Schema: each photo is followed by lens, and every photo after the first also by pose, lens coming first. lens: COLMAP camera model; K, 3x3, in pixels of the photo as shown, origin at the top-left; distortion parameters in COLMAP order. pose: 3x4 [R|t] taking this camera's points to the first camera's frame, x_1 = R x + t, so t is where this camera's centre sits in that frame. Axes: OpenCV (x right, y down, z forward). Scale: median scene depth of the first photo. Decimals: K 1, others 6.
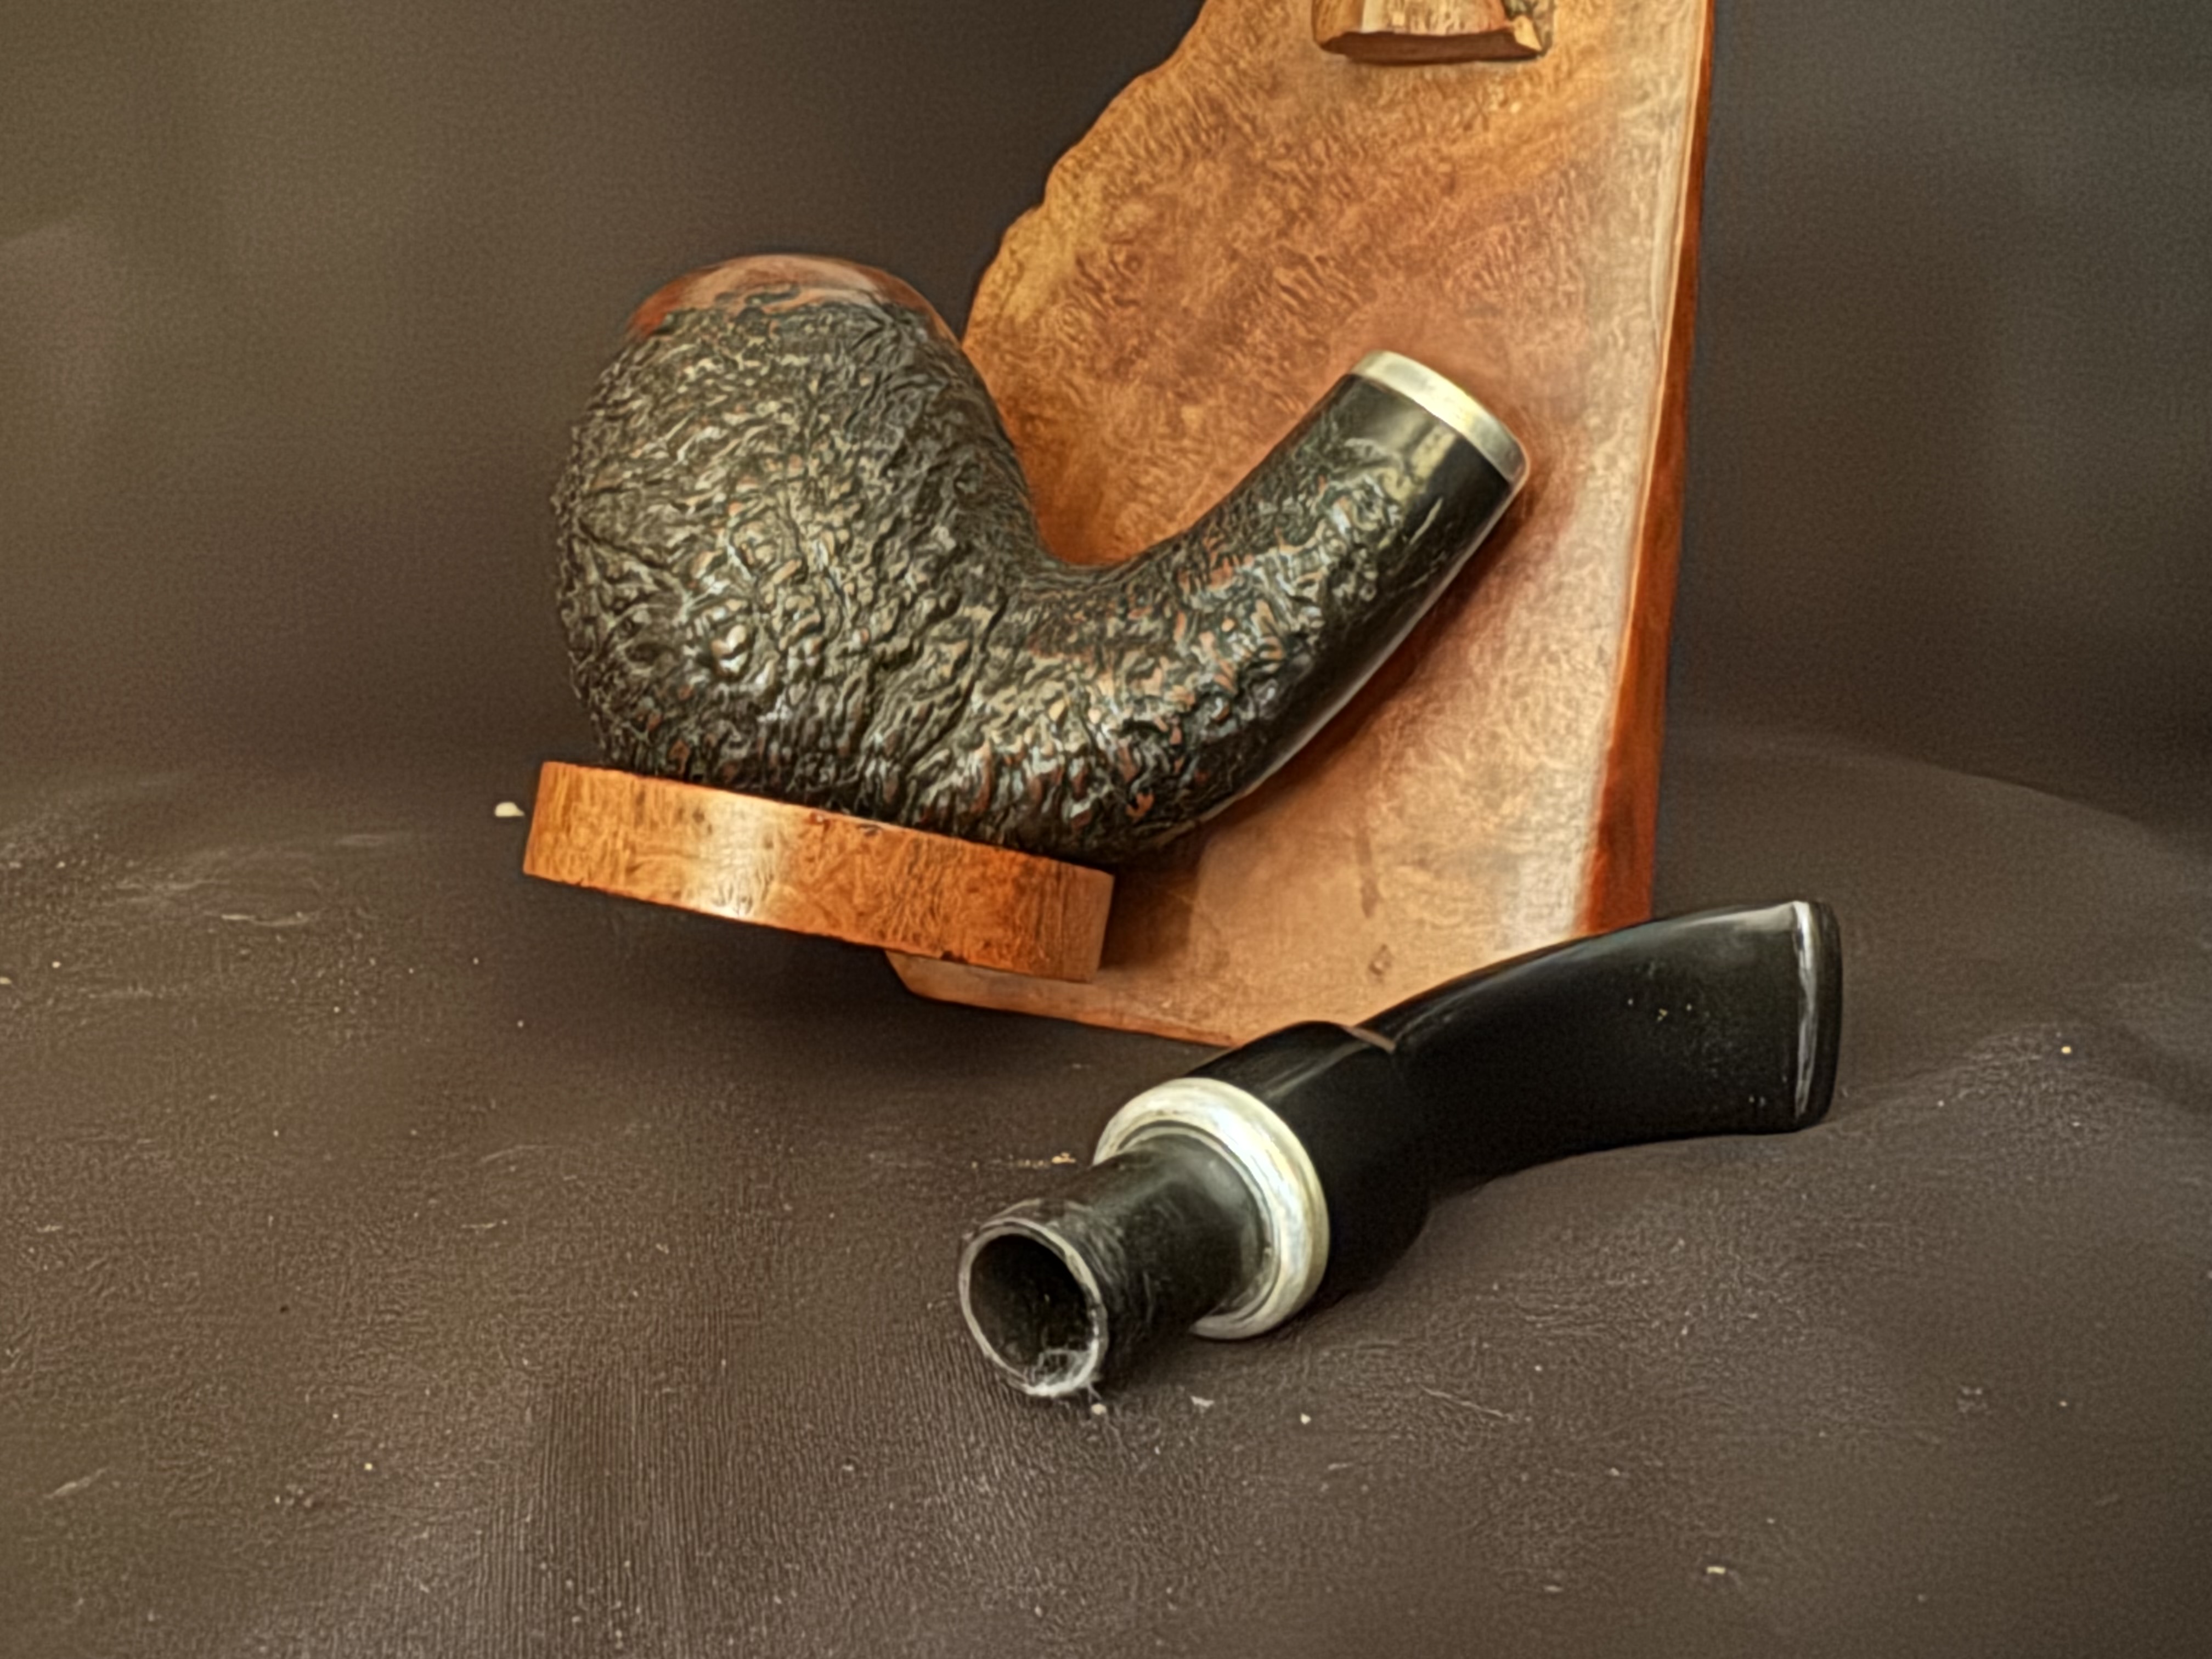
lens RADIAL K [[2344.9, 0, 971.7], [0, 2344.9, 868.1], [0, 0, 1]] dist [-0.003298, 0.000000]
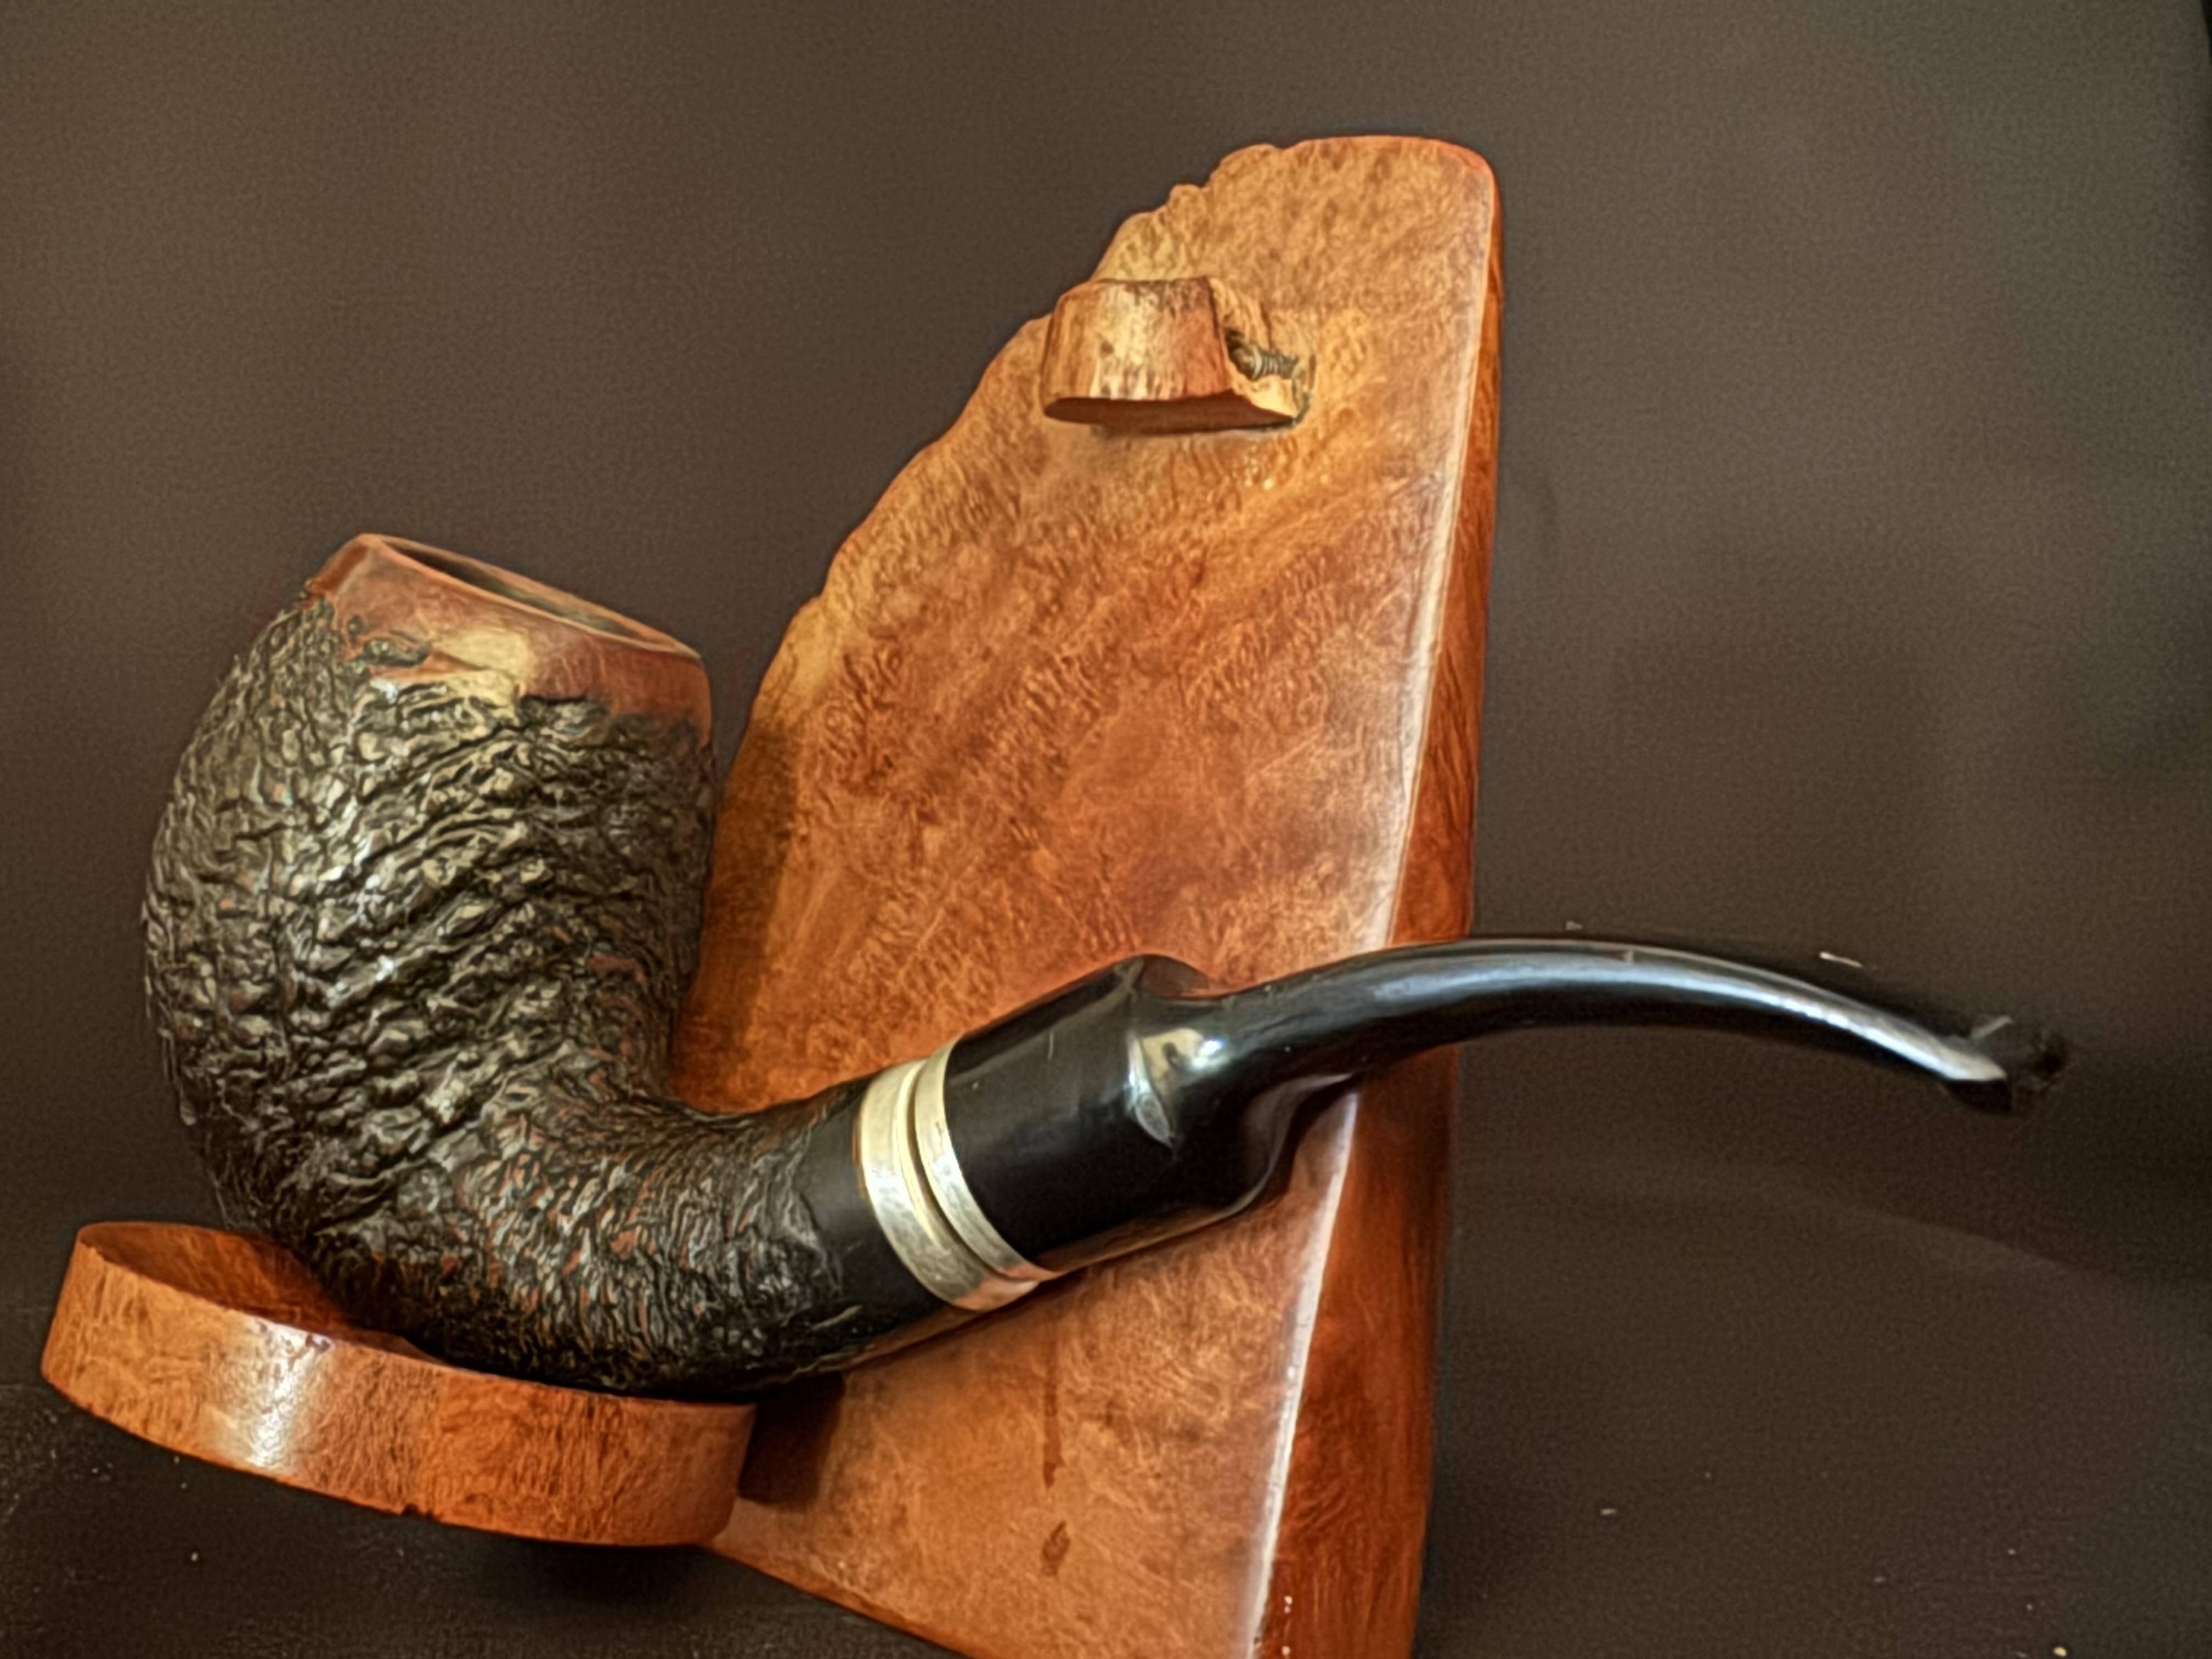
lens RADIAL K [[2344.9, 0, 941.7], [0, 2344.9, 852.0], [0, 0, 1]] dist [-0.003298, 0.000000]
pose [[0.971648, 0.025688, -0.235032, 0.301697], [-0.061051, 0.987627, -0.144450, -0.069648], [0.228413, 0.154703, 0.961194, 0.200361]]
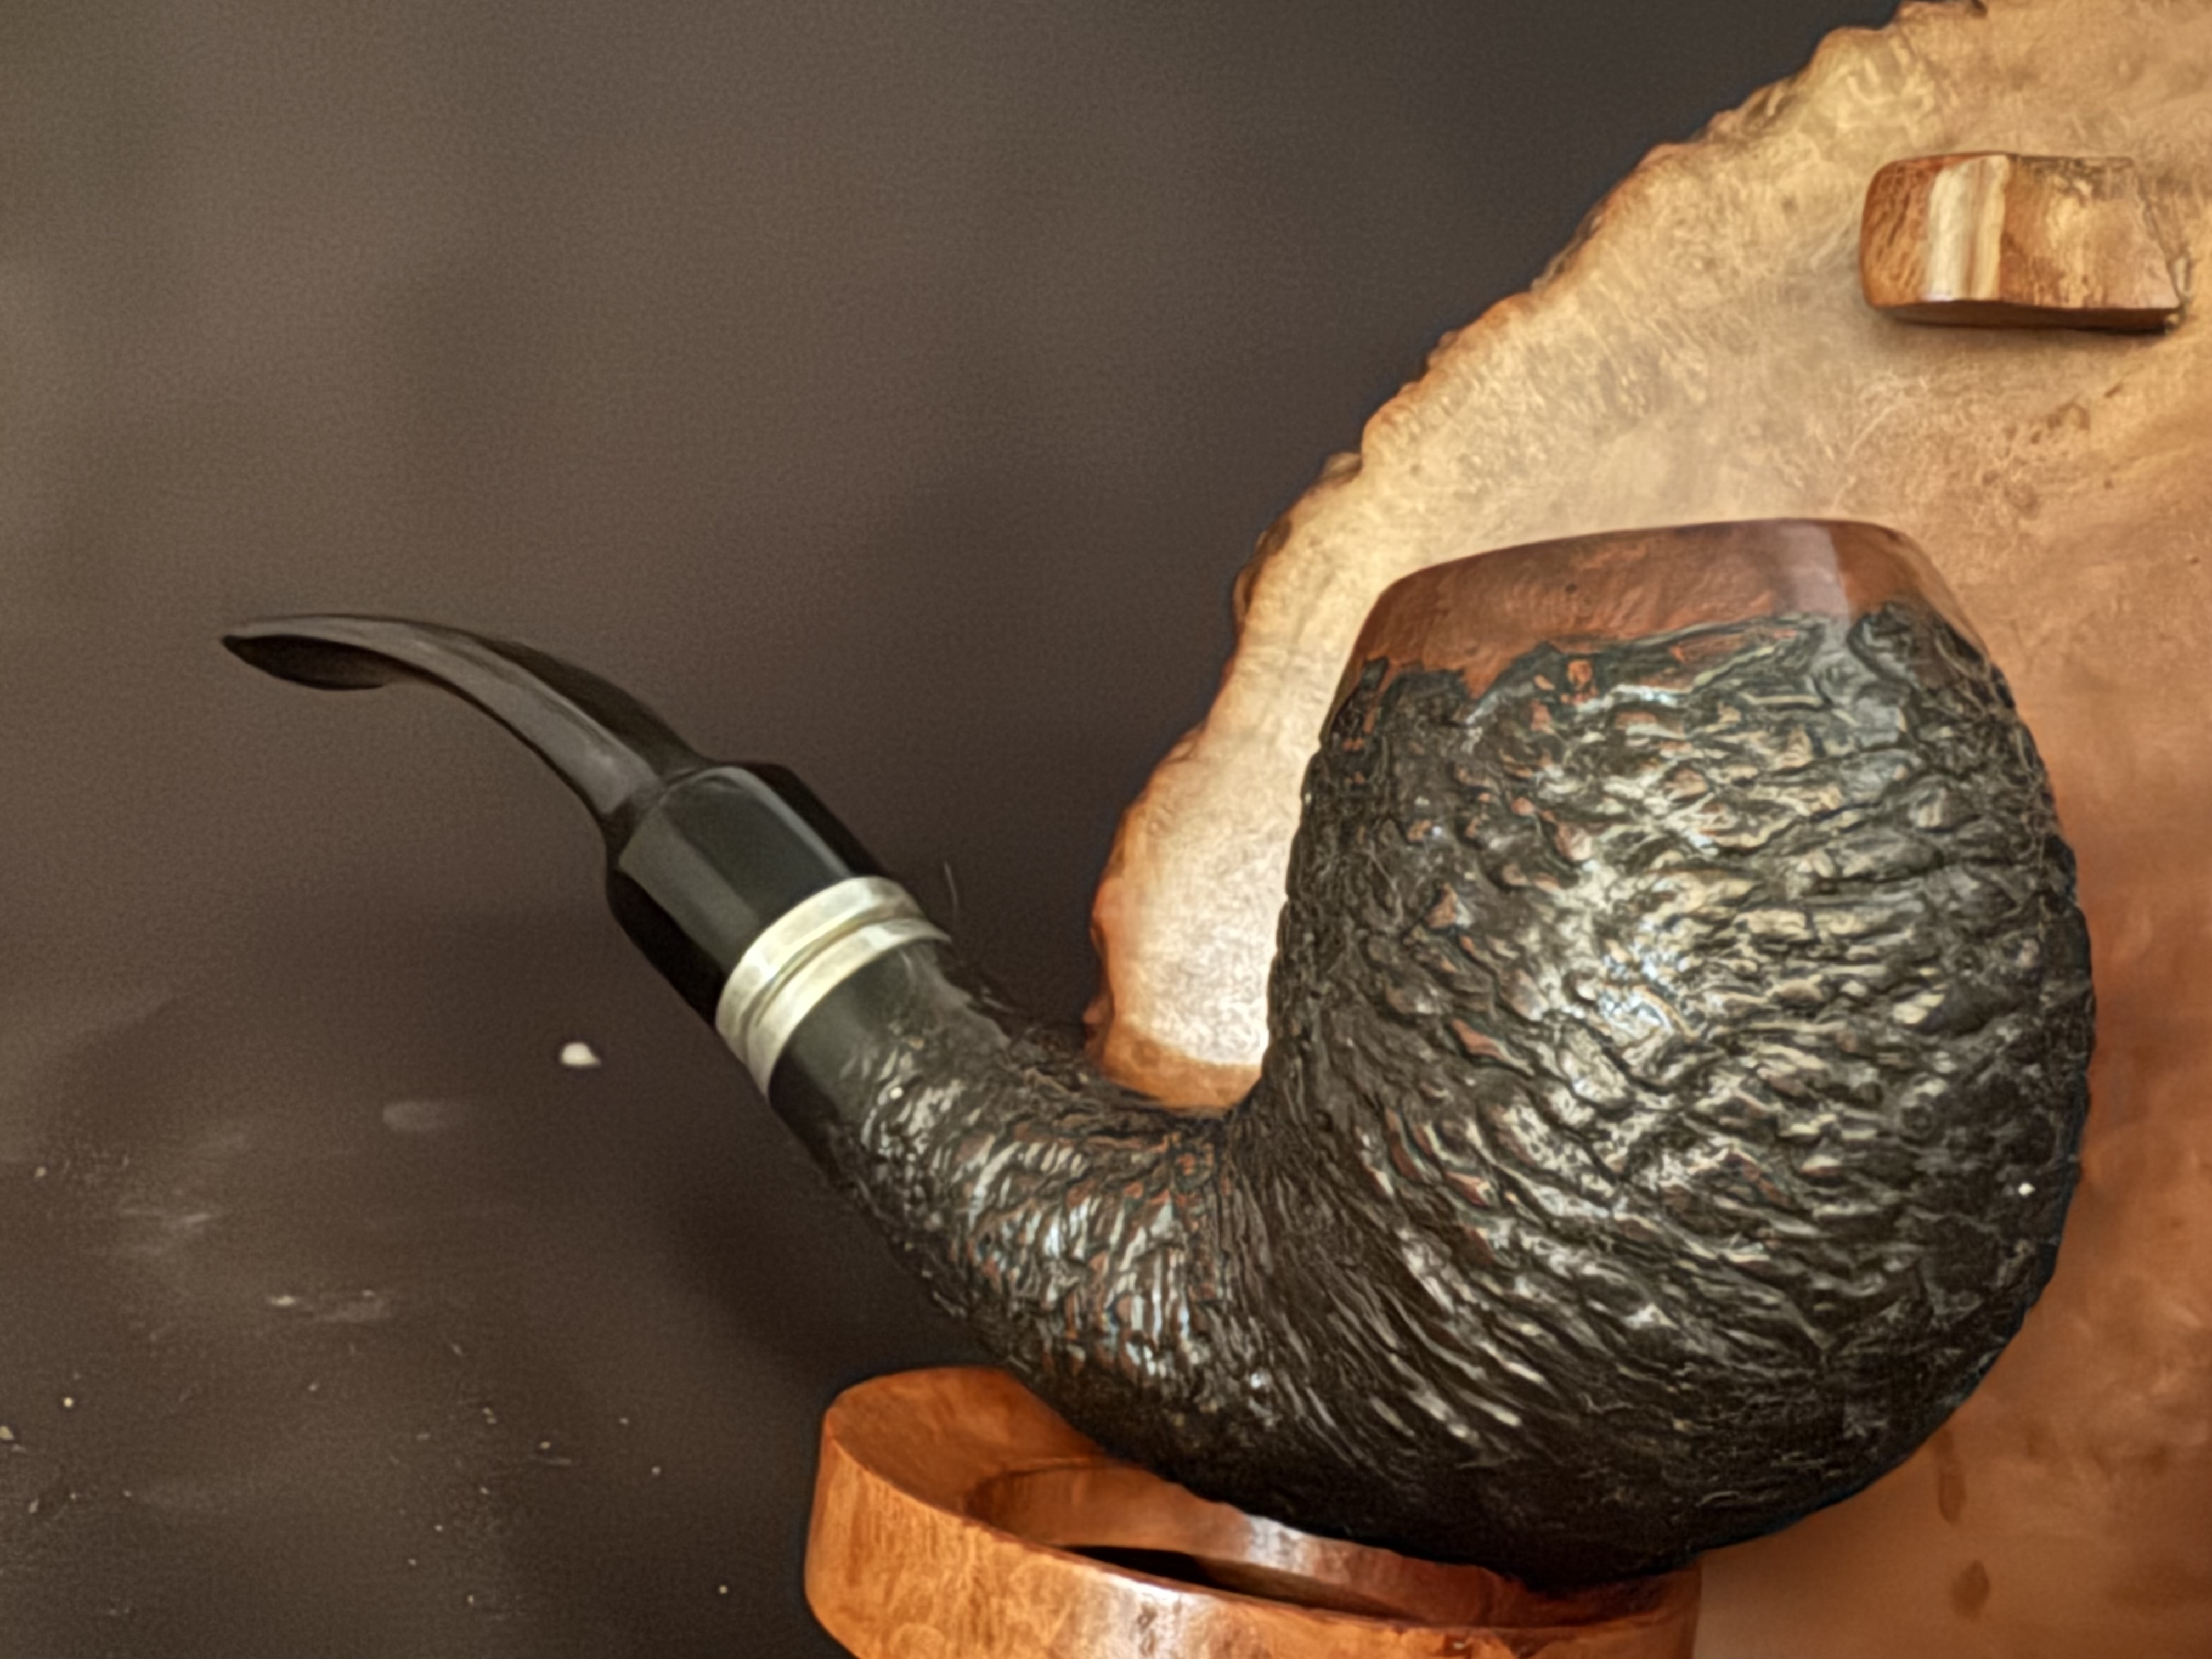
lens RADIAL K [[2344.9, 0, 882.5], [0, 2344.9, 866.7], [0, 0, 1]] dist [-0.003298, 0.000000]
pose [[0.975820, -0.052707, 0.212126, -0.285288], [0.038945, 0.996888, 0.068541, -0.235546], [-0.215078, -0.058622, 0.974836, 0.361360]]
